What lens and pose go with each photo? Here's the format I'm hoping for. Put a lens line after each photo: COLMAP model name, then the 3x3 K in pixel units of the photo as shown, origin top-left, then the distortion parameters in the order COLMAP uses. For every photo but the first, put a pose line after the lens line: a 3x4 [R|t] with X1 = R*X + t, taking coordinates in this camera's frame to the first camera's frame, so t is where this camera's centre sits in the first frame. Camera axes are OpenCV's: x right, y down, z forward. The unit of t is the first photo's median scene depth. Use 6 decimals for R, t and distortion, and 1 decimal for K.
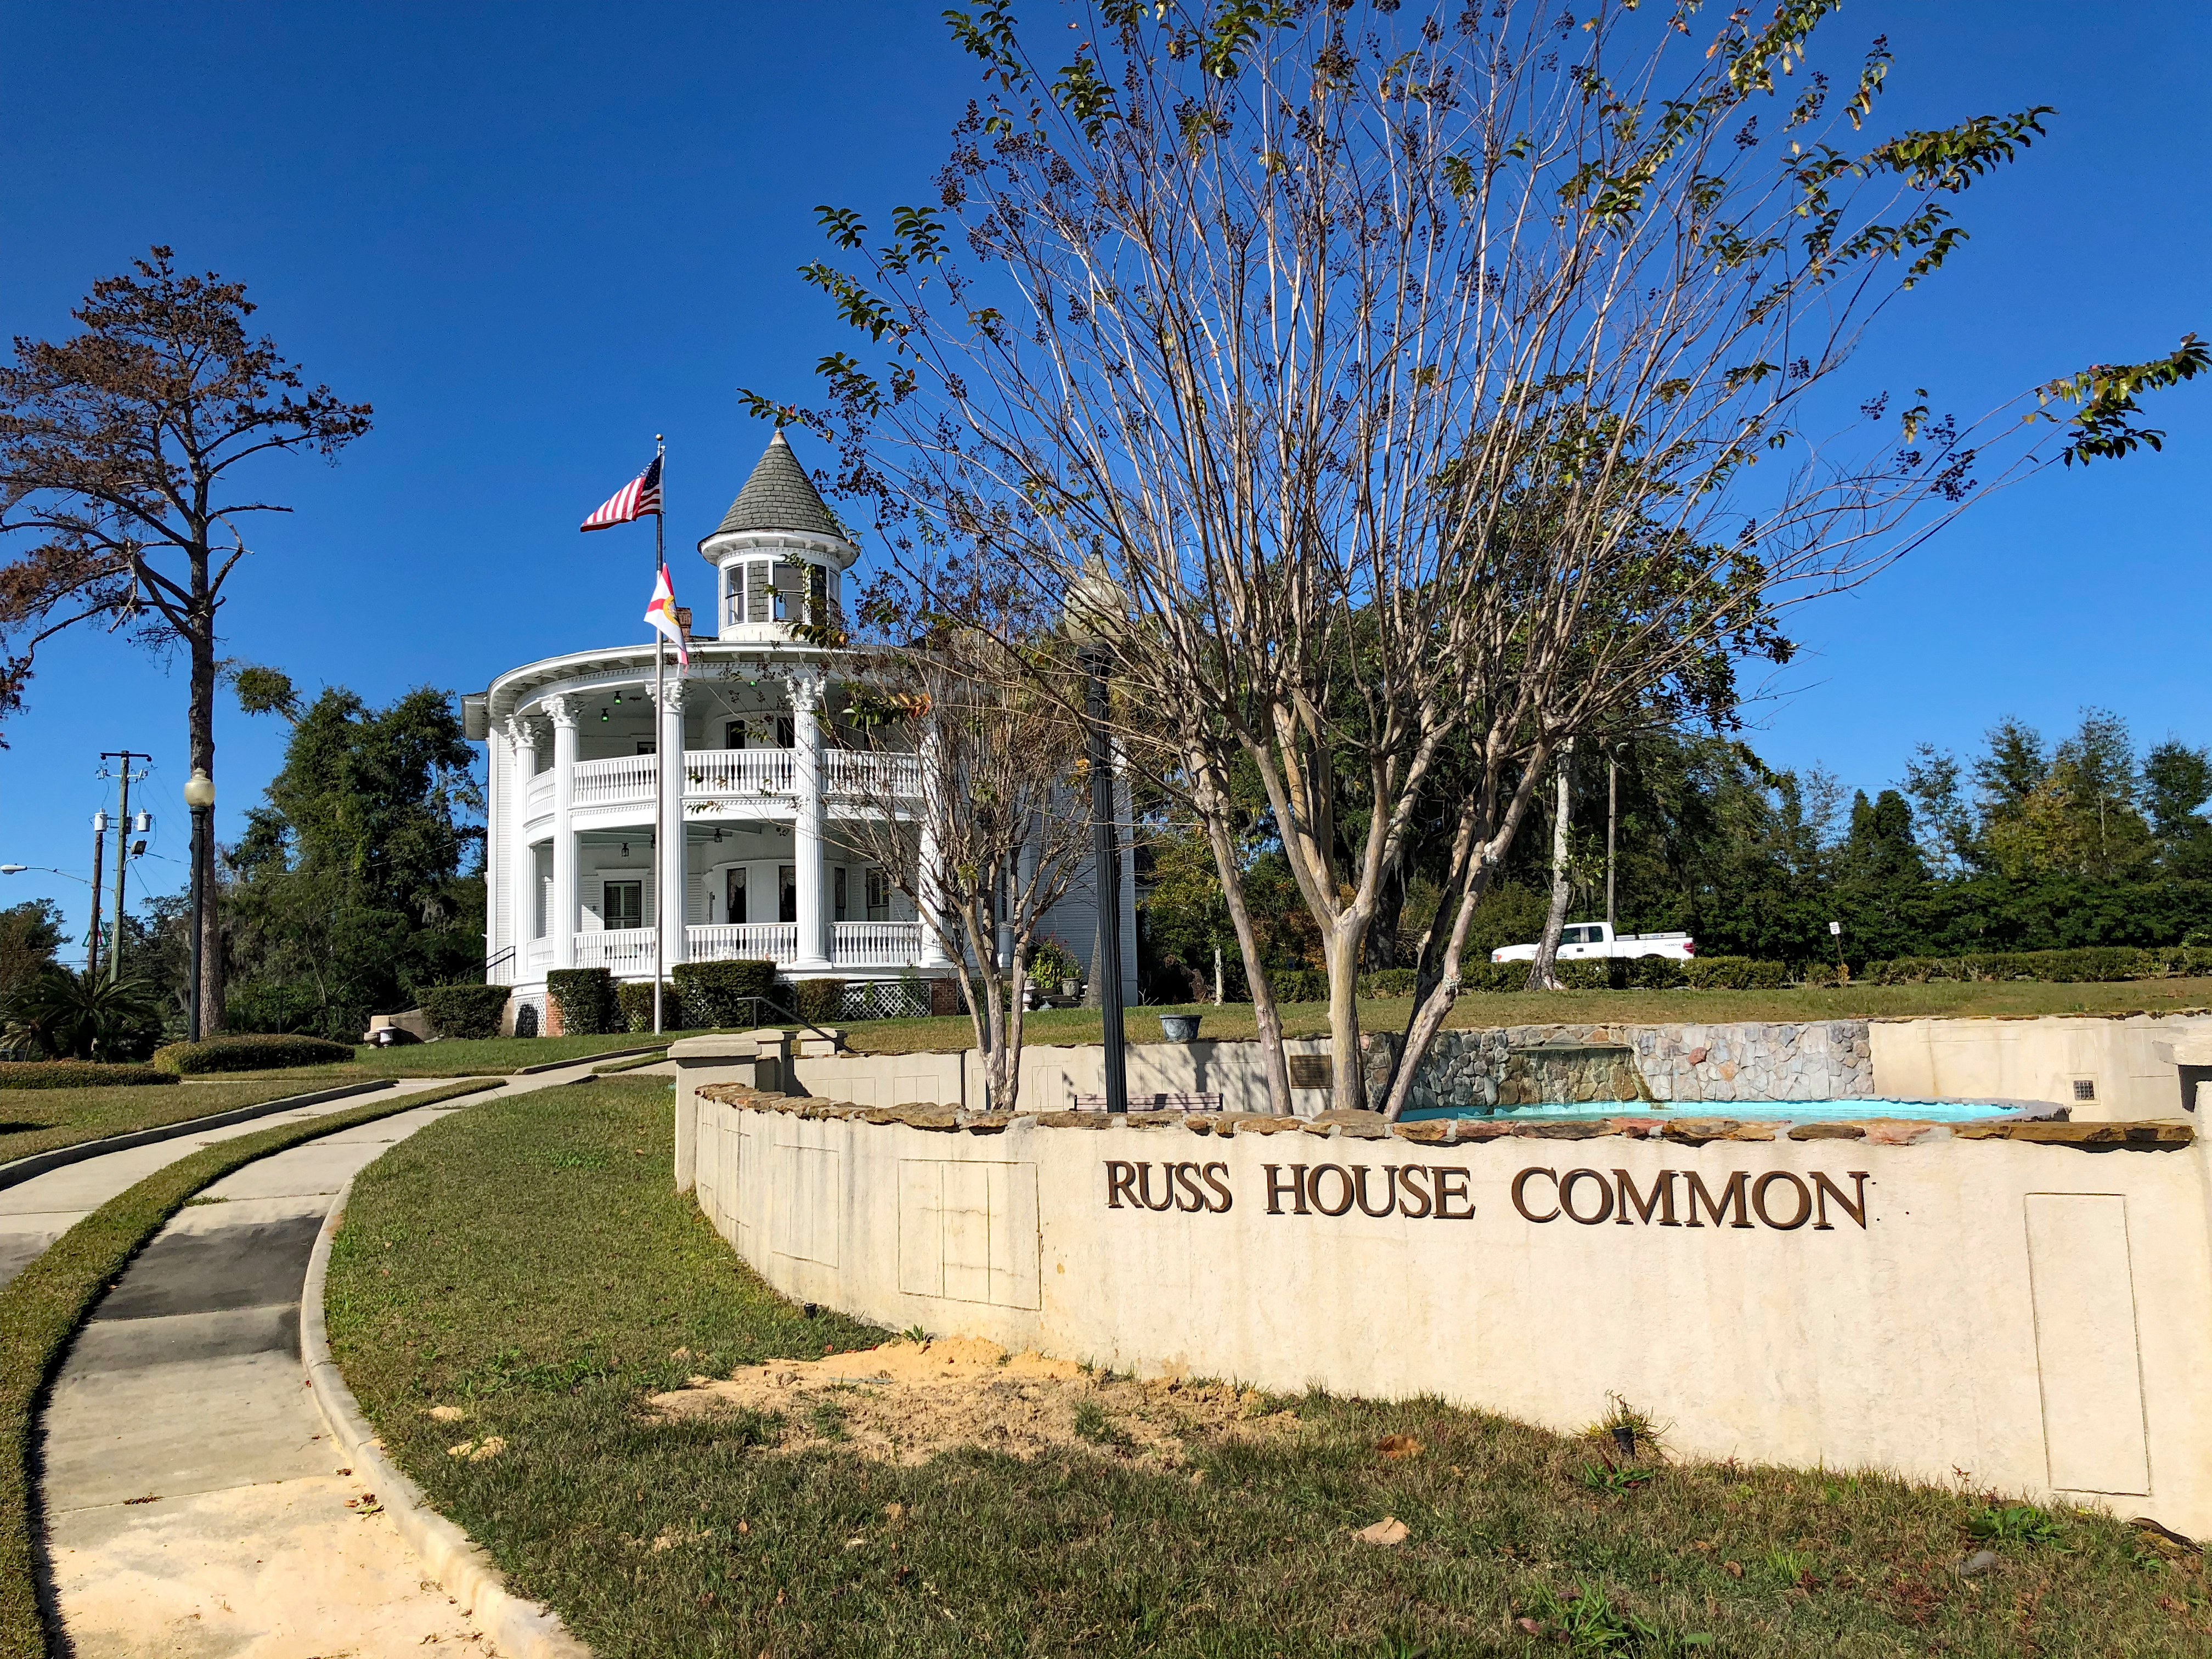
lens RADIAL K [[1804.4, 0, 1147.1], [0, 1804.4, 825.3], [0, 0, 1]] dist [-0.014806, 0.002259]
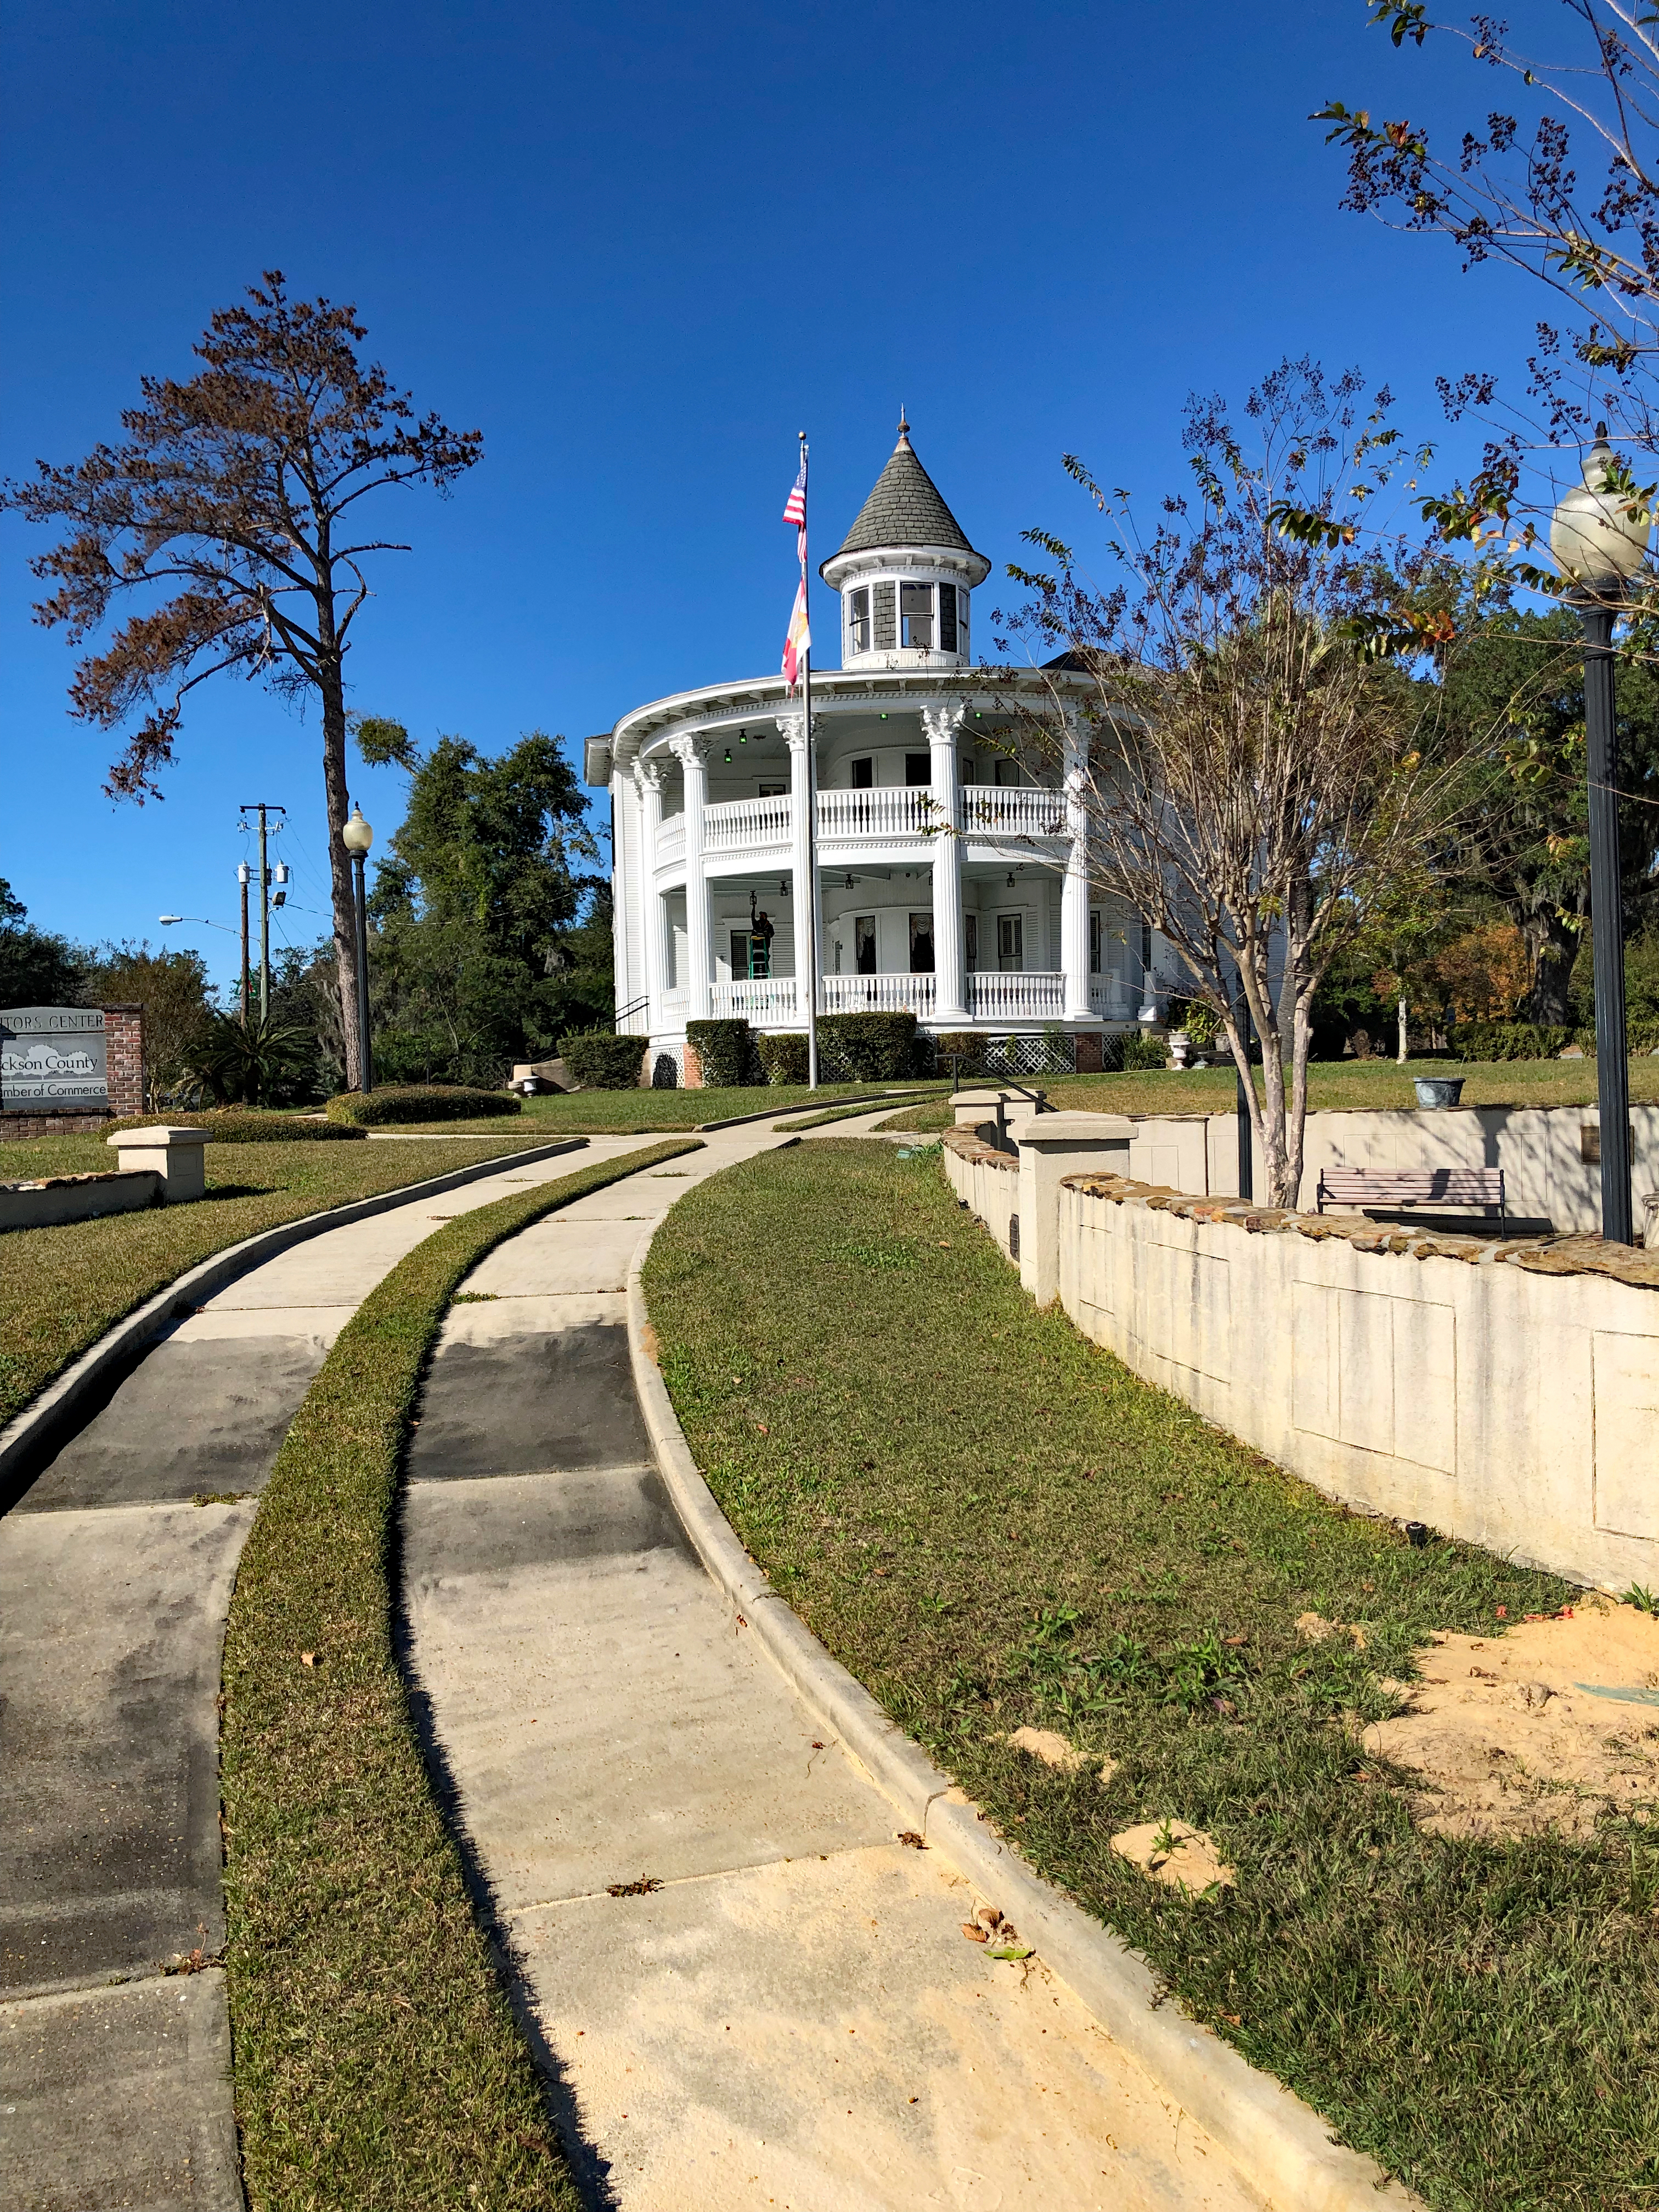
lens RADIAL K [[1800.6, 0, 842.2], [0, 1800.6, 1124.7], [0, 0, 1]] dist [0.068977, -0.180885]
pose [[0.979261, 0.017421, -0.201855, -0.044605], [0.010511, 0.990586, 0.136485, 0.003287], [0.202332, -0.135777, 0.969859, 0.053275]]
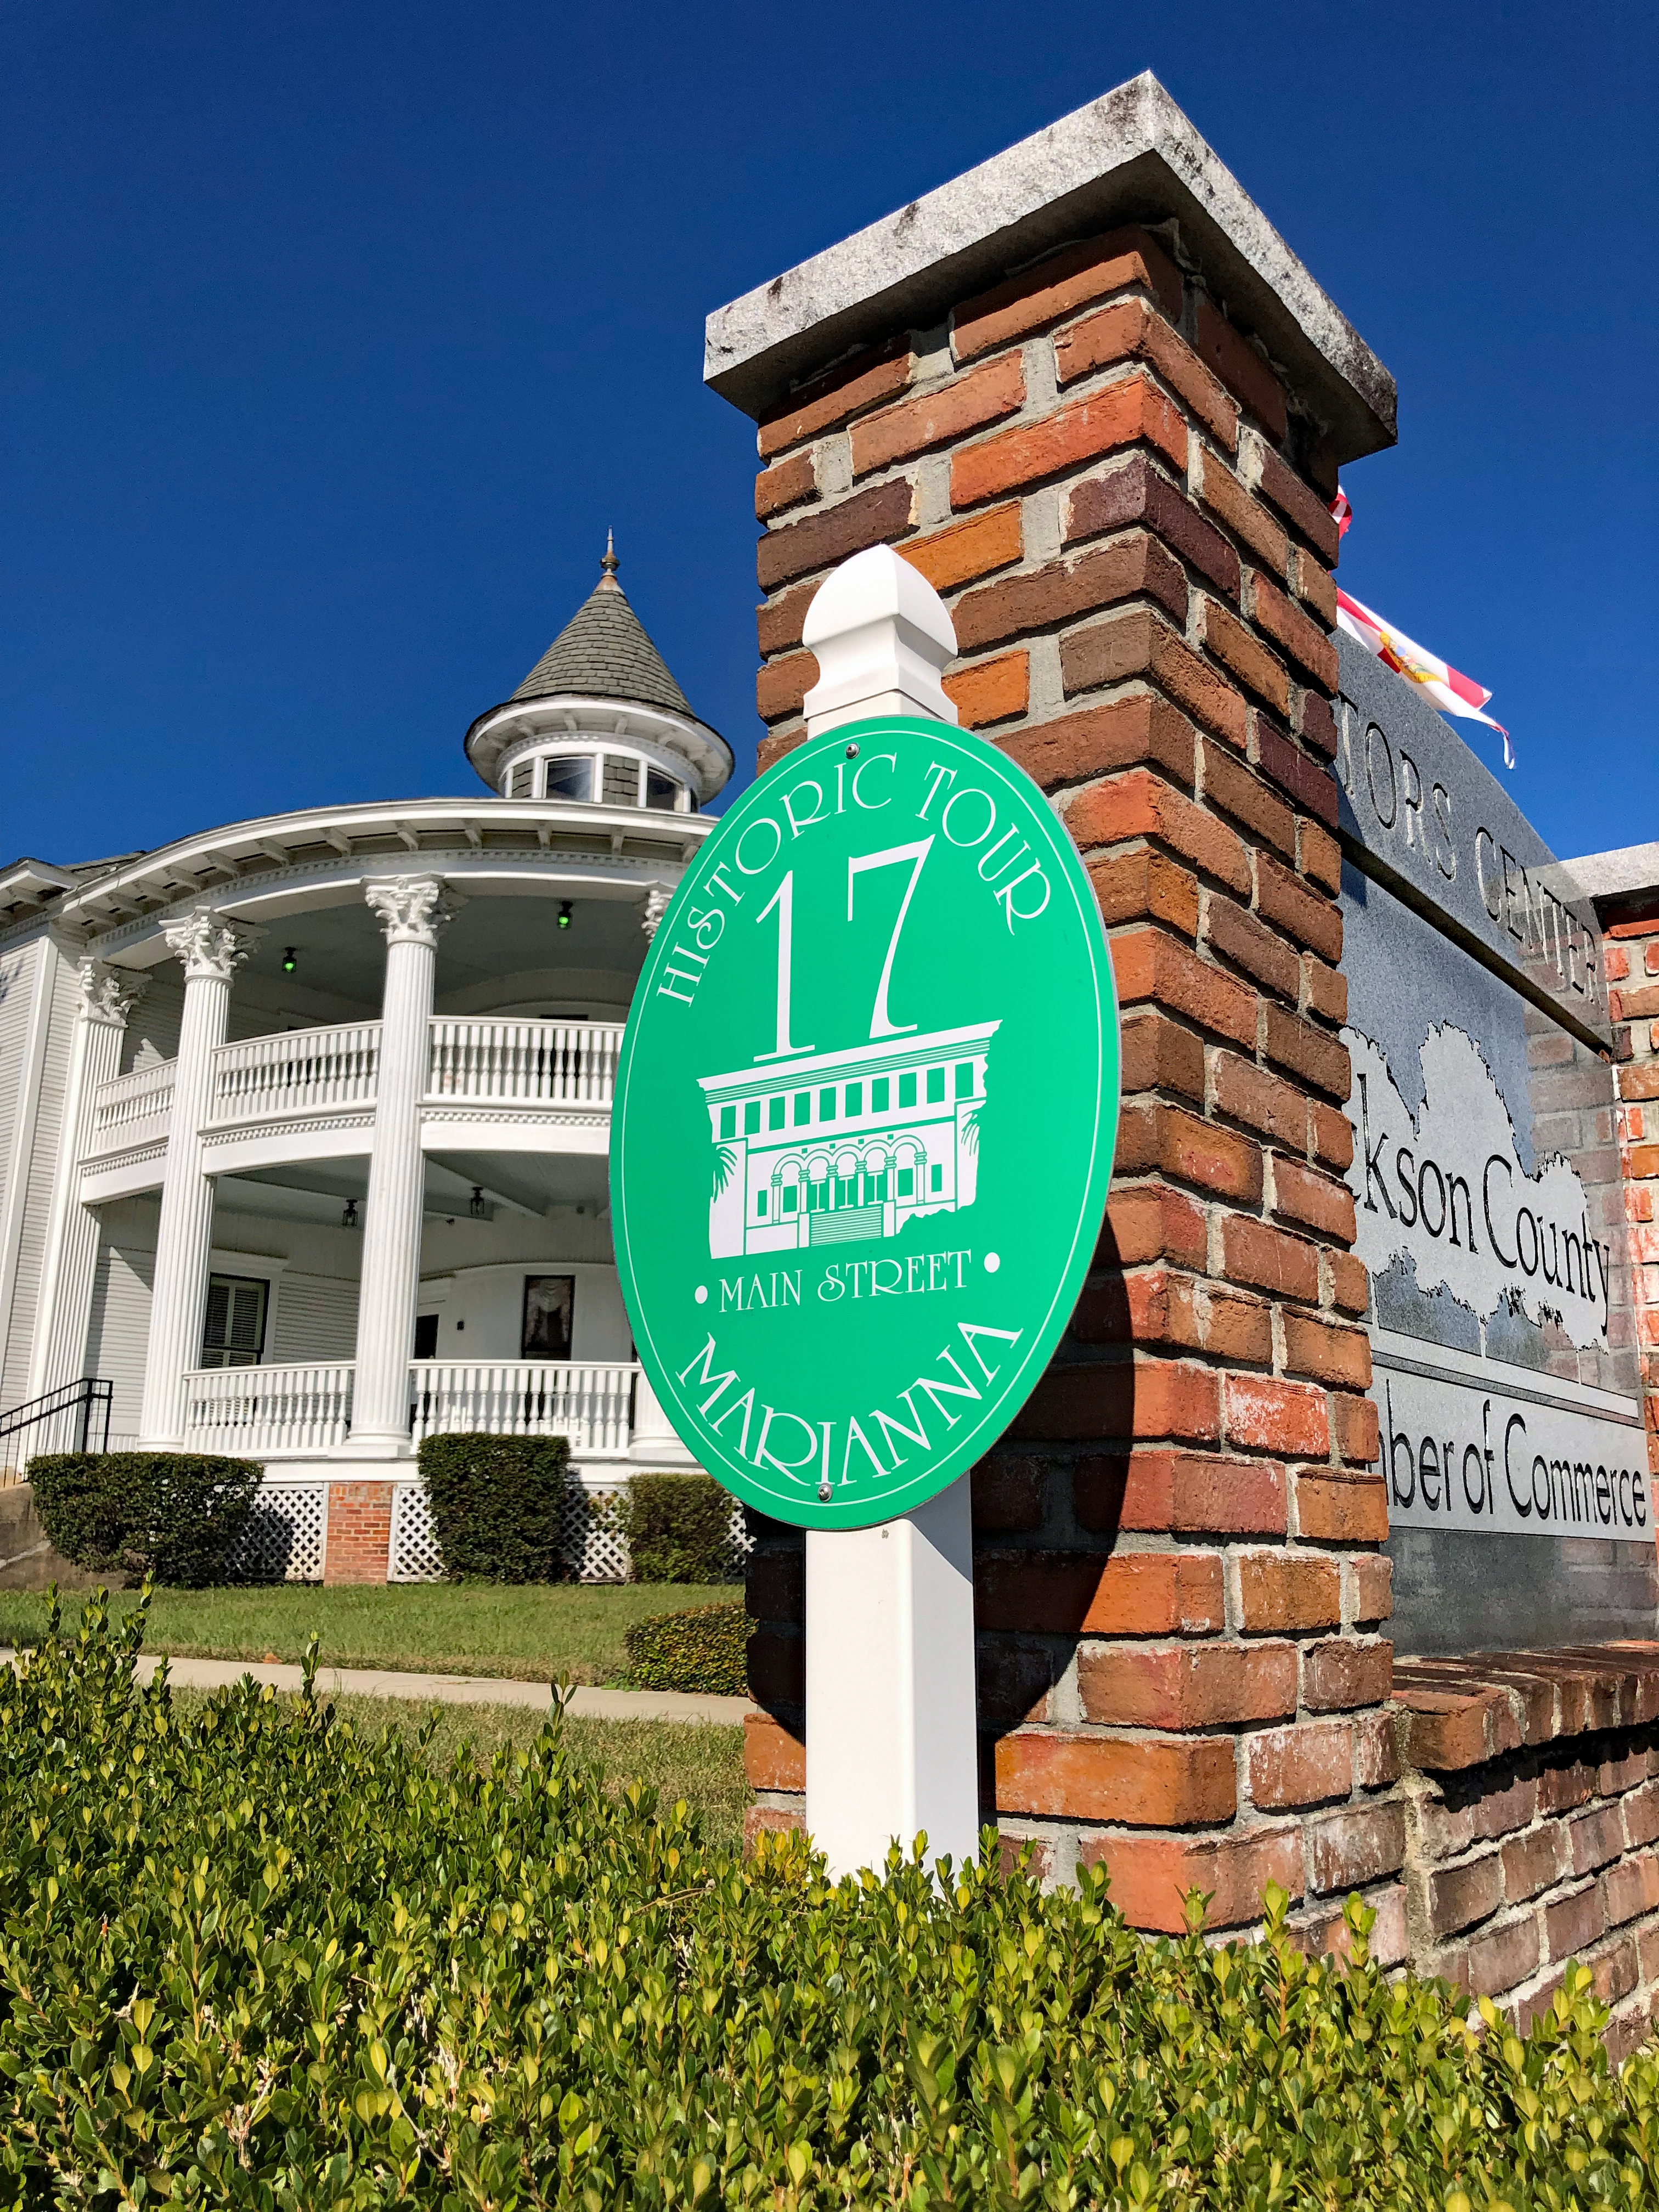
lens RADIAL K [[1802.1, 0, 829.5], [0, 1802.1, 1106.0], [0, 0, 1]] dist [0.051898, -0.099744]
pose [[0.870855, 0.169125, 0.461528, -0.416566], [-0.097020, 0.979614, -0.175910, 0.062030], [-0.481870, 0.108415, 0.869510, 0.479500]]
